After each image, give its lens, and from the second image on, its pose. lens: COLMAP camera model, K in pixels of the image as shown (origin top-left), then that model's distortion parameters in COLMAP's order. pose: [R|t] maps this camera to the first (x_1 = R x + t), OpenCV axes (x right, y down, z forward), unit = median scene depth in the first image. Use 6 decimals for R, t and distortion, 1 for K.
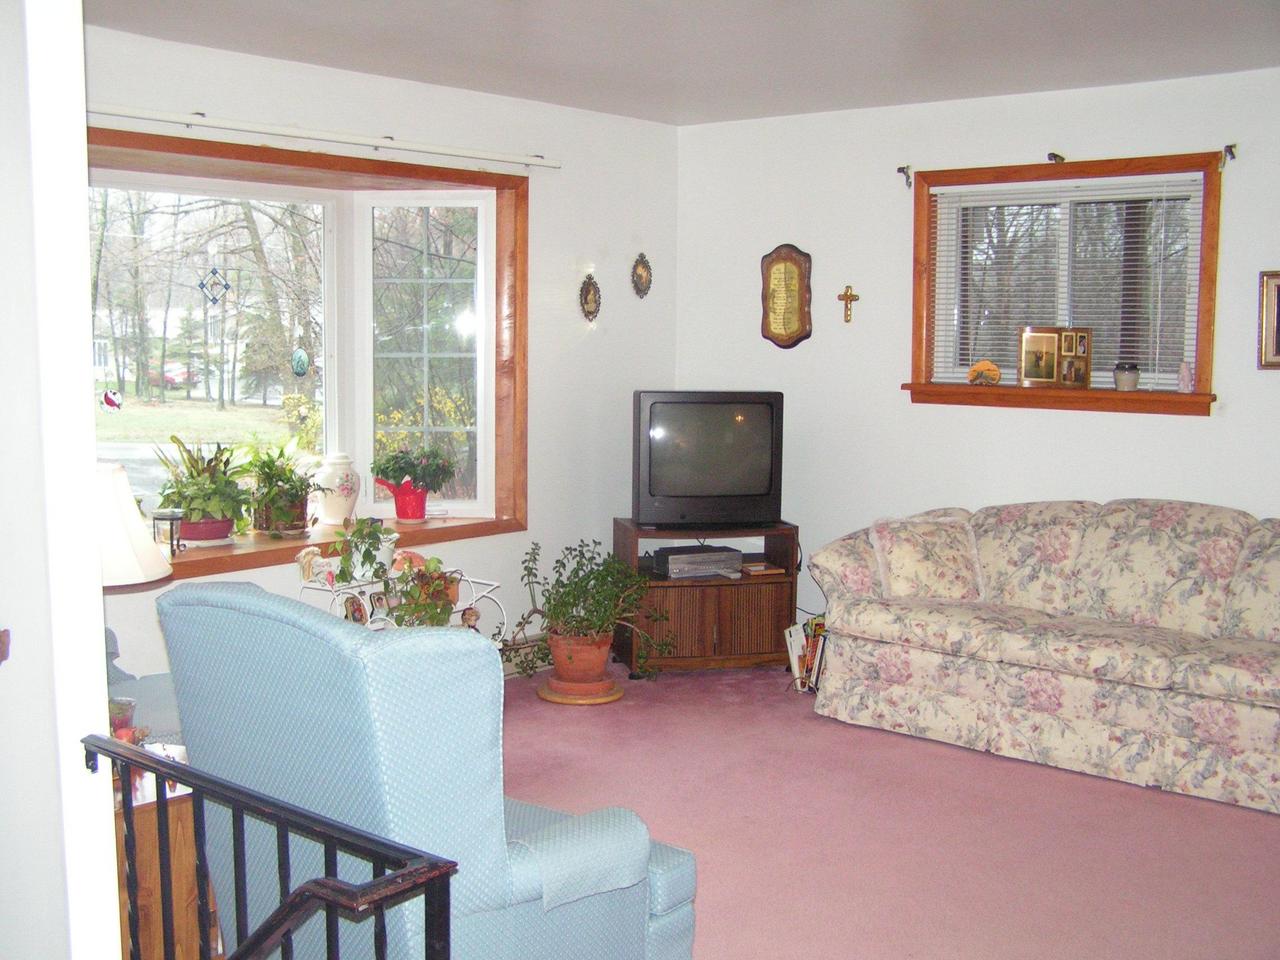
lens RADIAL K [[1436.3, 0, 640.0], [0, 1436.3, 480.0], [0, 0, 1]] dist [-0.266580, 0.383446]
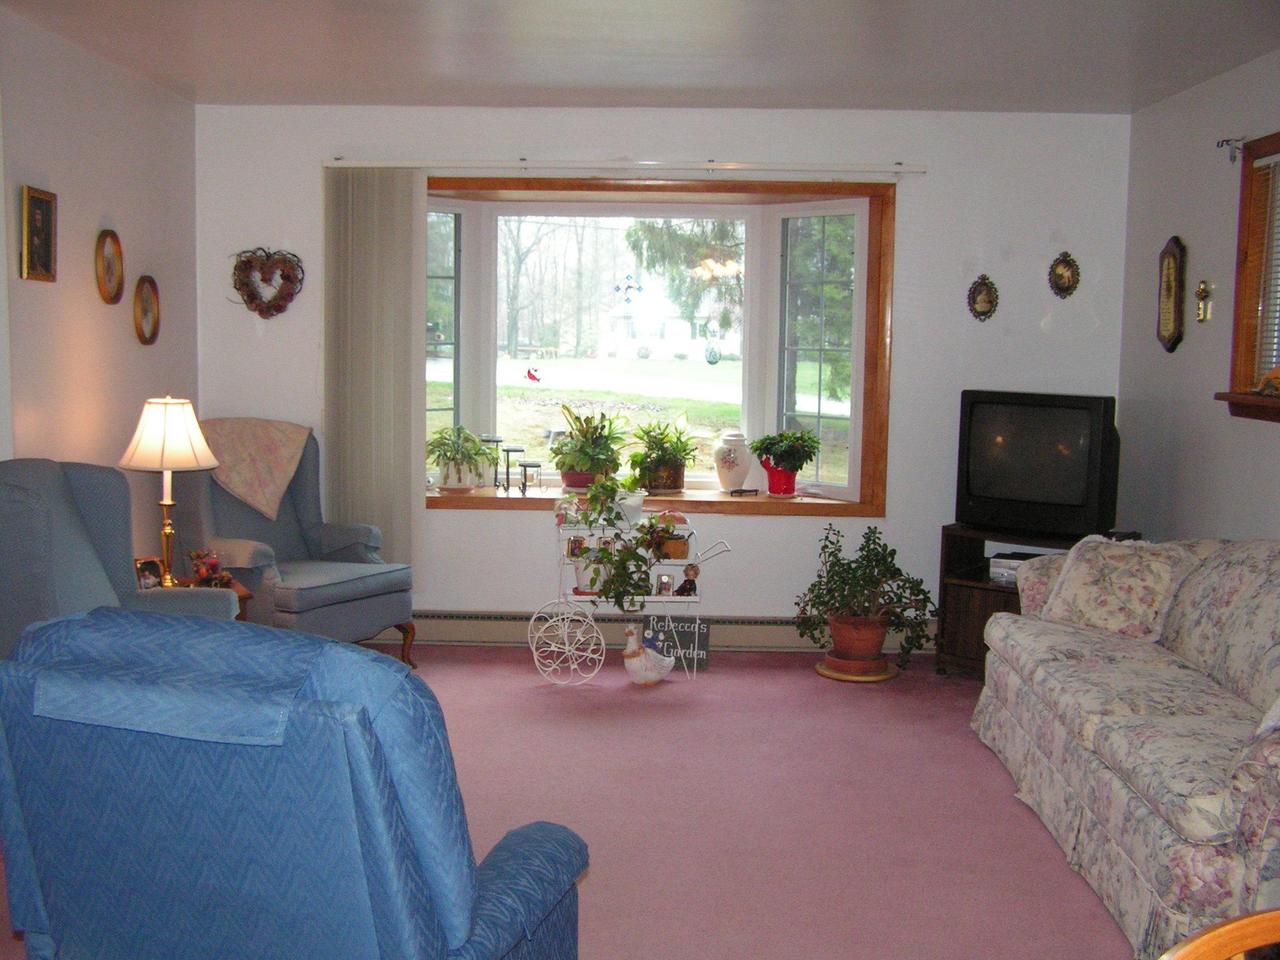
lens RADIAL K [[1436.3, 0, 640.0], [0, 1436.3, 480.0], [0, 0, 1]] dist [-0.266580, 0.383446]
pose [[0.604742, 0.082233, -0.792165, 0.661086], [-0.088821, 0.995414, 0.035525, -0.013494], [0.791453, 0.048877, 0.609272, 0.216476]]
